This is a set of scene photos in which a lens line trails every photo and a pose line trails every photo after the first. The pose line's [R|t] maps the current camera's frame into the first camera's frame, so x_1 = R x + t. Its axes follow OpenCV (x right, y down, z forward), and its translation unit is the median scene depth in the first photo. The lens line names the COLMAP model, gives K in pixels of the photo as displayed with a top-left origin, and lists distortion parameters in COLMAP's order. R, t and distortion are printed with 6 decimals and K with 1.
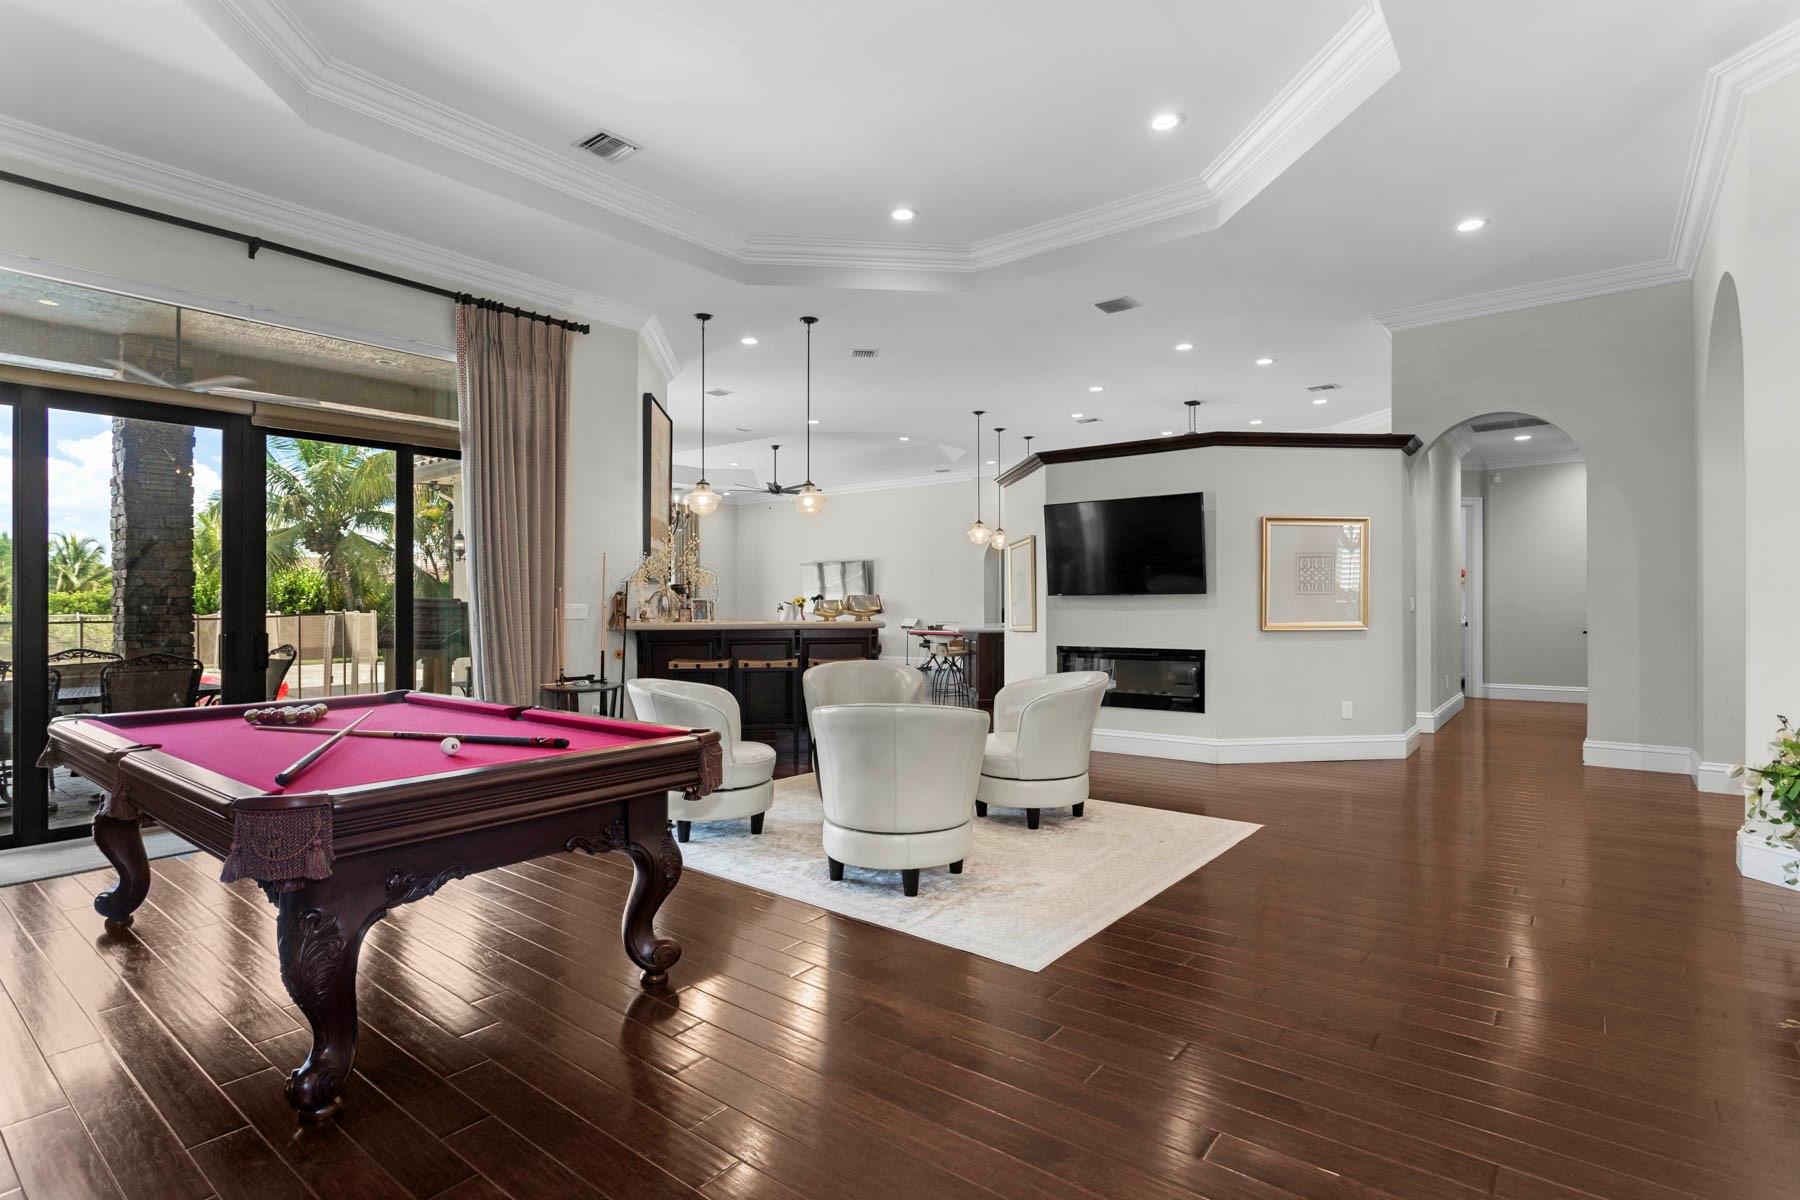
lens RADIAL K [[893.3, 0, 900.9], [0, 893.3, 589.4], [0, 0, 1]] dist [-0.006189, 0.005815]
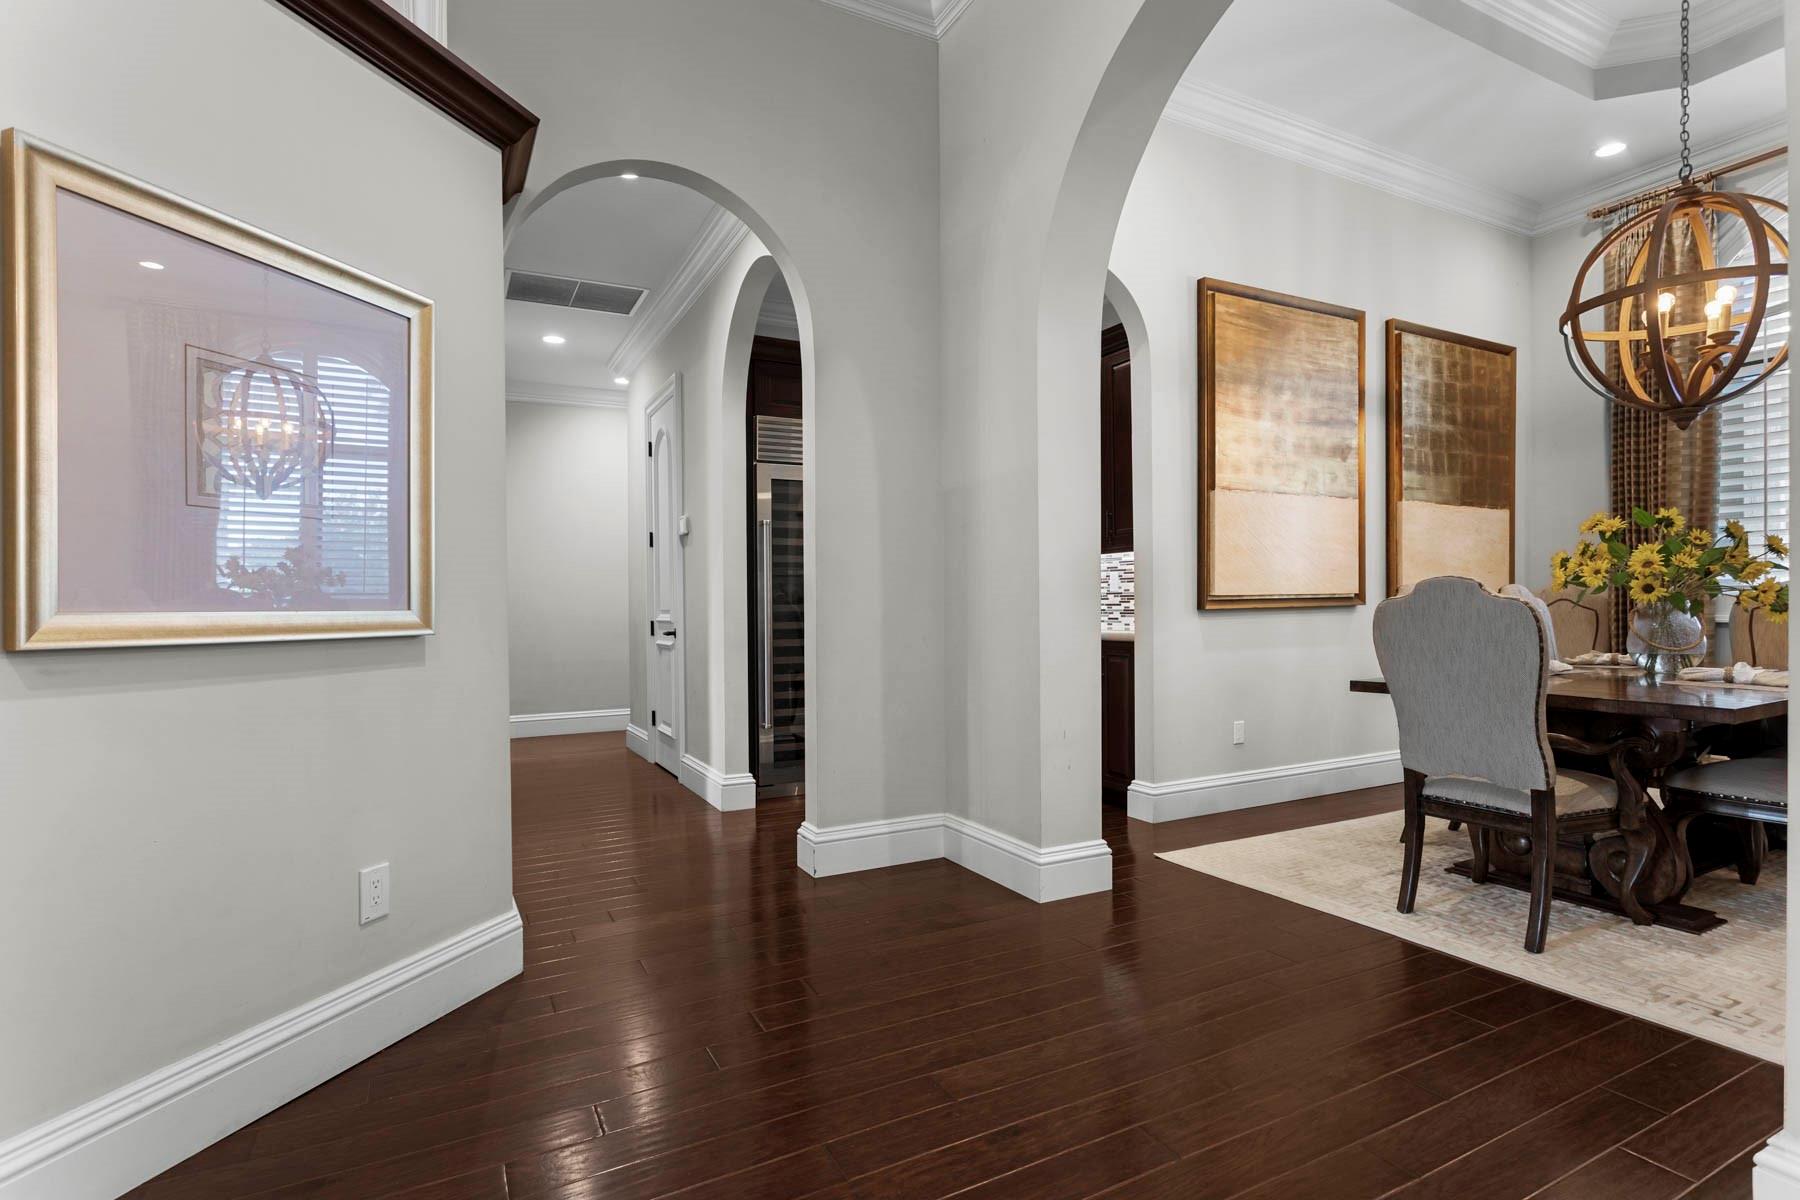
lens RADIAL K [[893.3, 0, 906.0], [0, 893.3, 618.7], [0, 0, 1]] dist [-0.006189, 0.005815]
pose [[0.403138, -0.008914, 0.915096, 0.292548], [-0.003481, 0.999930, 0.011274, 0.035535], [-0.915133, -0.007731, 0.403079, 0.711328]]
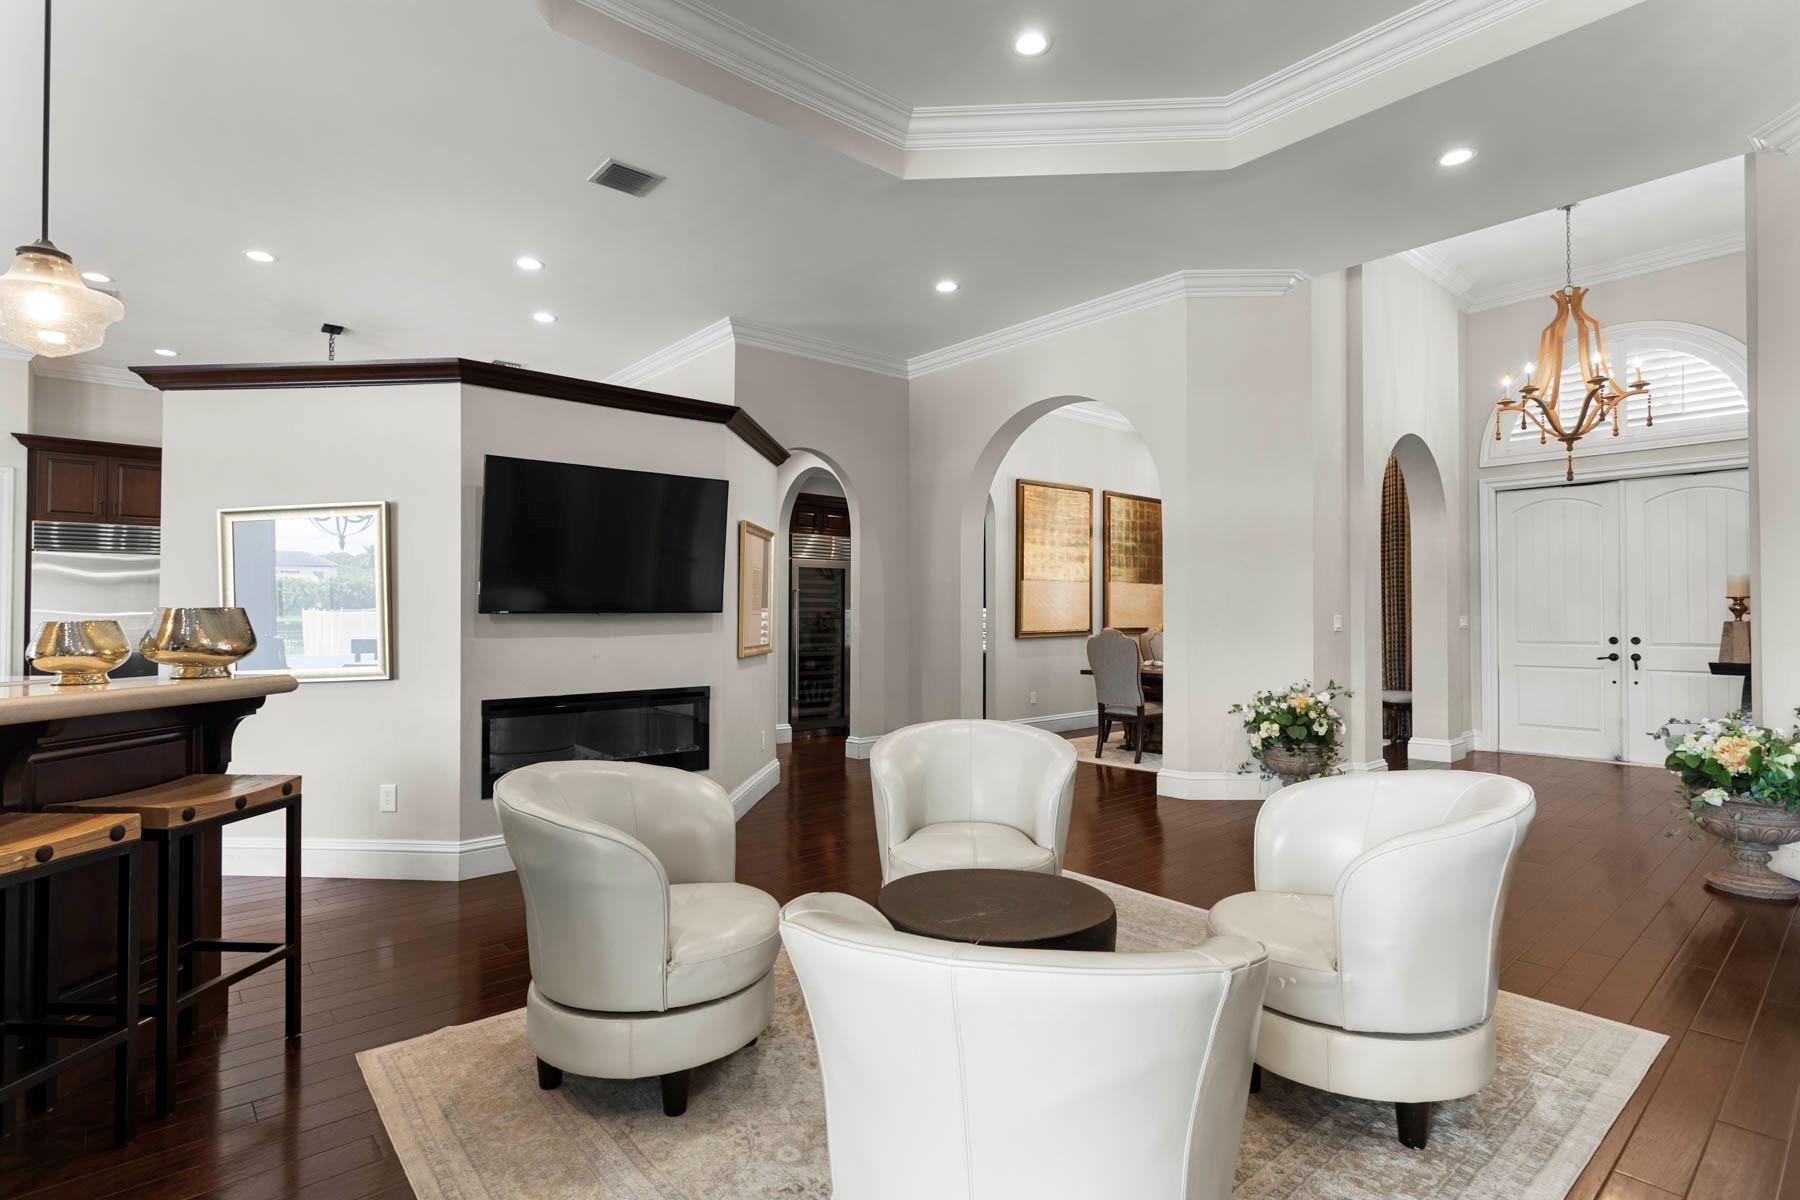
lens RADIAL K [[893.3, 0, 899.4], [0, 893.3, 604.1], [0, 0, 1]] dist [-0.006189, 0.005815]
pose [[0.185101, 0.018076, 0.982553, -0.385869], [-0.010721, 0.999808, -0.016373, 0.008248], [-0.982661, -0.007503, 0.185260, 0.702297]]
